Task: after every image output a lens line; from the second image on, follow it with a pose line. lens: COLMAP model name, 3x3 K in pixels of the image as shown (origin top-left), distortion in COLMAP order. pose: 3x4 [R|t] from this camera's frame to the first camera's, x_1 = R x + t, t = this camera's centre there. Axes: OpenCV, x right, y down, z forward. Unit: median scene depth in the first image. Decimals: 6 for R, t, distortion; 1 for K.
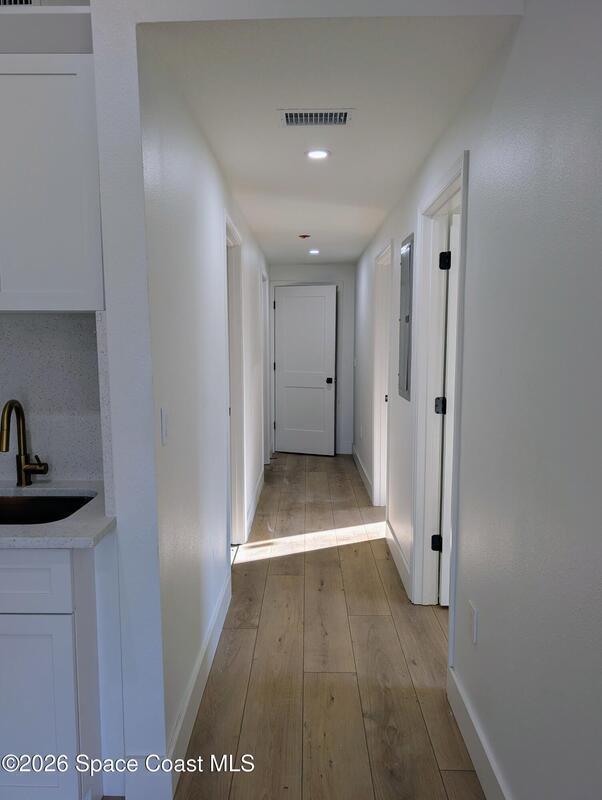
lens RADIAL K [[587.0, 0, 300.7], [0, 587.0, 398.9], [0, 0, 1]] dist [-0.006185, -0.000223]
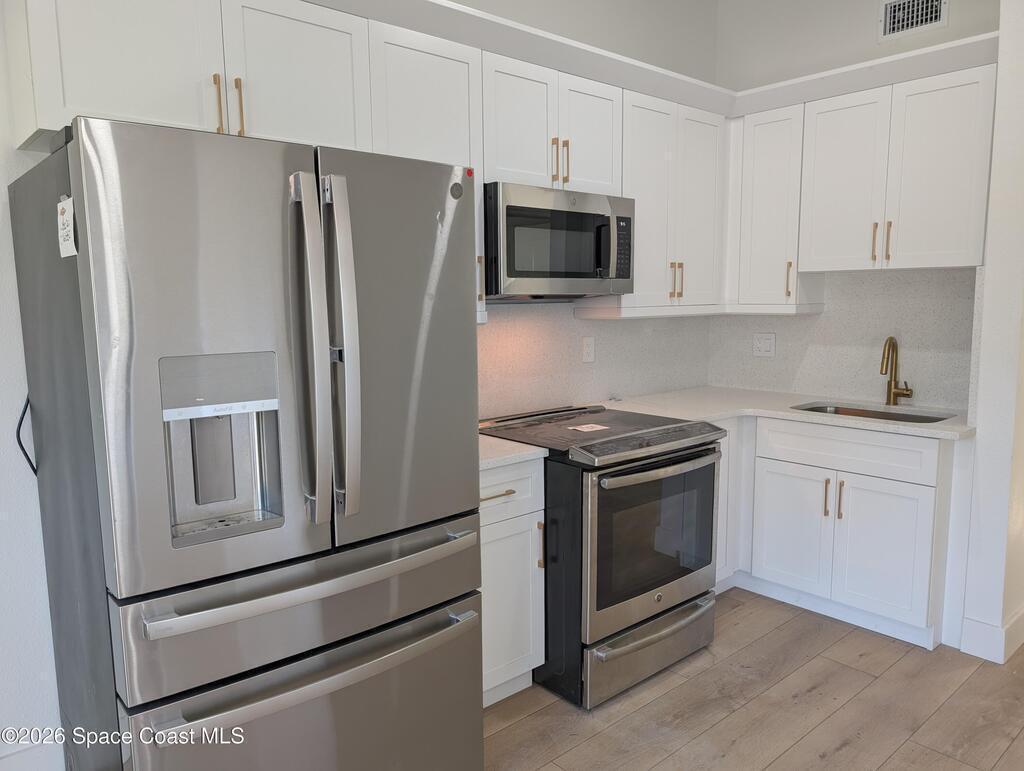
lens RADIAL K [[745.7, 0, 513.4], [0, 745.7, 395.6], [0, 0, 1]] dist [0.022907, -0.009424]
pose [[0.677849, 0.092626, -0.729343, 0.163122], [-0.072654, 0.995615, 0.058919, 0.093658], [0.731603, 0.013052, 0.681607, -0.736758]]
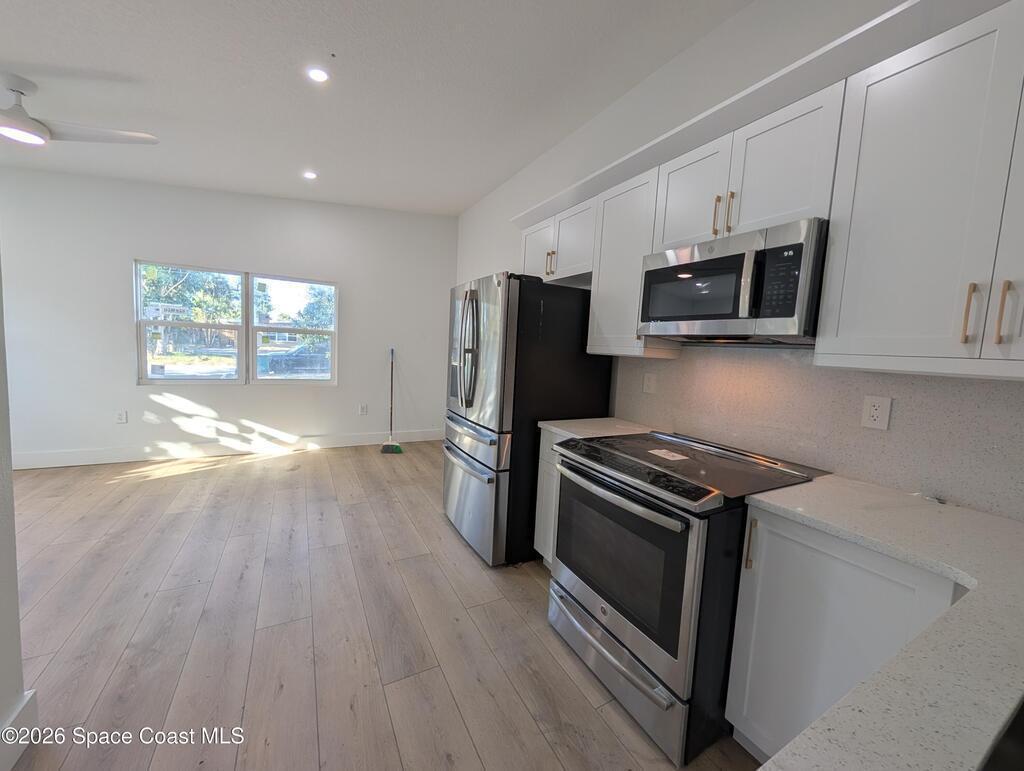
lens RADIAL K [[387.5, 0, 508.2], [0, 387.5, 380.2], [0, 0, 1]] dist [0.003193, -0.000375]
pose [[-0.867708, -0.002714, -0.497067, -0.072863], [-0.107546, 0.977324, 0.182403, -0.036020], [0.485300, 0.211730, -0.848324, 0.829227]]
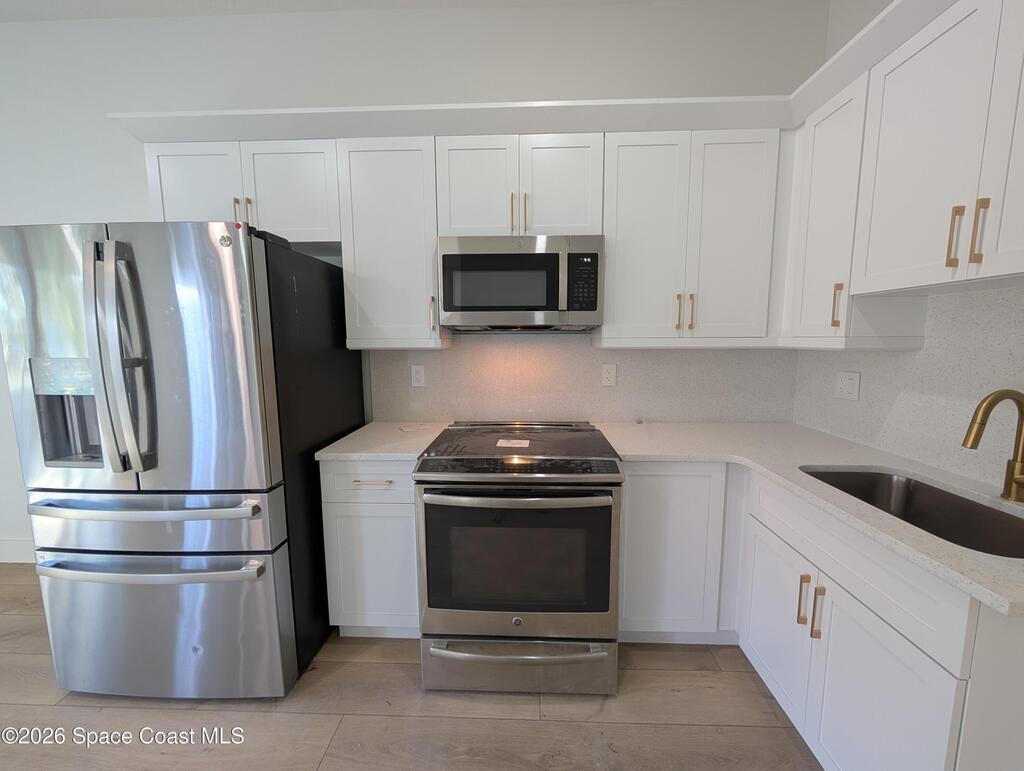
lens RADIAL K [[387.5, 0, 513.7], [0, 387.5, 382.4], [0, 0, 1]] dist [0.003193, -0.000375]
pose [[-0.019880, 0.114915, -0.993176, 0.046032], [-0.107171, 0.987404, 0.116392, 0.002494], [0.994042, 0.108753, -0.007315, 0.326918]]
